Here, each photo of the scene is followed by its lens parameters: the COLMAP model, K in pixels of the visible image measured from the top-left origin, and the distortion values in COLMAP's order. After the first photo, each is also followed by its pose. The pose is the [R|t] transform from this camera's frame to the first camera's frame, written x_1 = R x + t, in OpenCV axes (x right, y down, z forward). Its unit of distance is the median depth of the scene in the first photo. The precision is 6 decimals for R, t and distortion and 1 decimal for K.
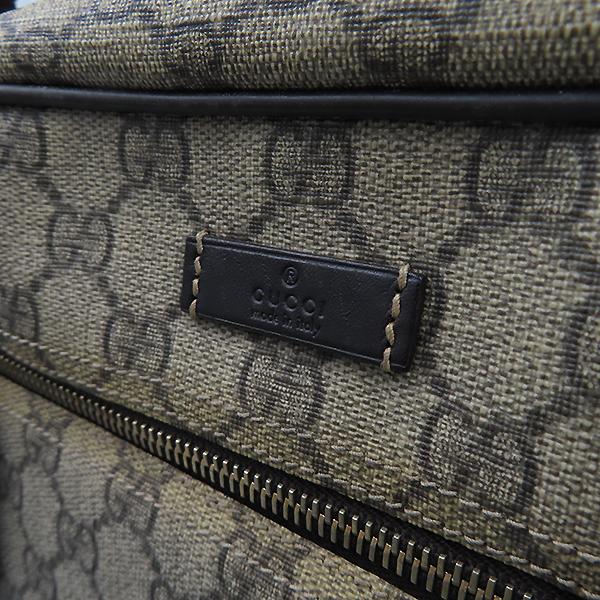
lens RADIAL K [[560.2, 0, 300.0], [0, 560.2, 300.0], [0, 0, 1]] dist [-0.001107, 0.014583]
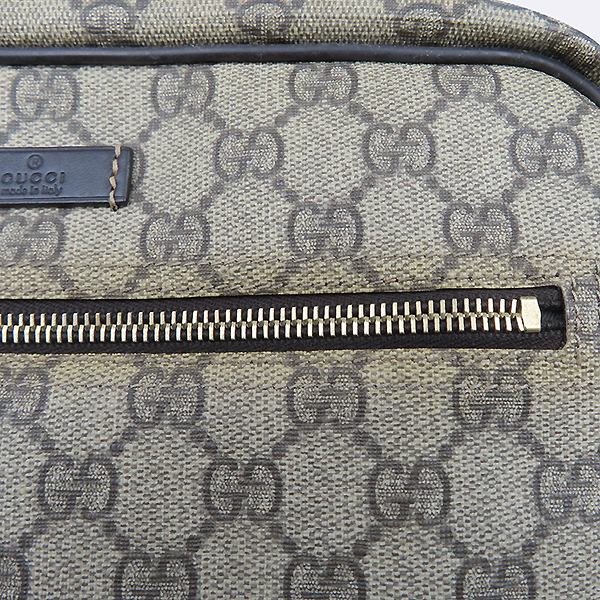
lens RADIAL K [[560.2, 0, 300.0], [0, 560.2, 300.0], [0, 0, 1]] dist [-0.001107, 0.014583]
pose [[0.845362, -0.005795, 0.534162, -0.239217], [0.184917, 0.941295, -0.282436, 0.924745], [-0.501167, 0.337536, 0.796807, -0.401578]]
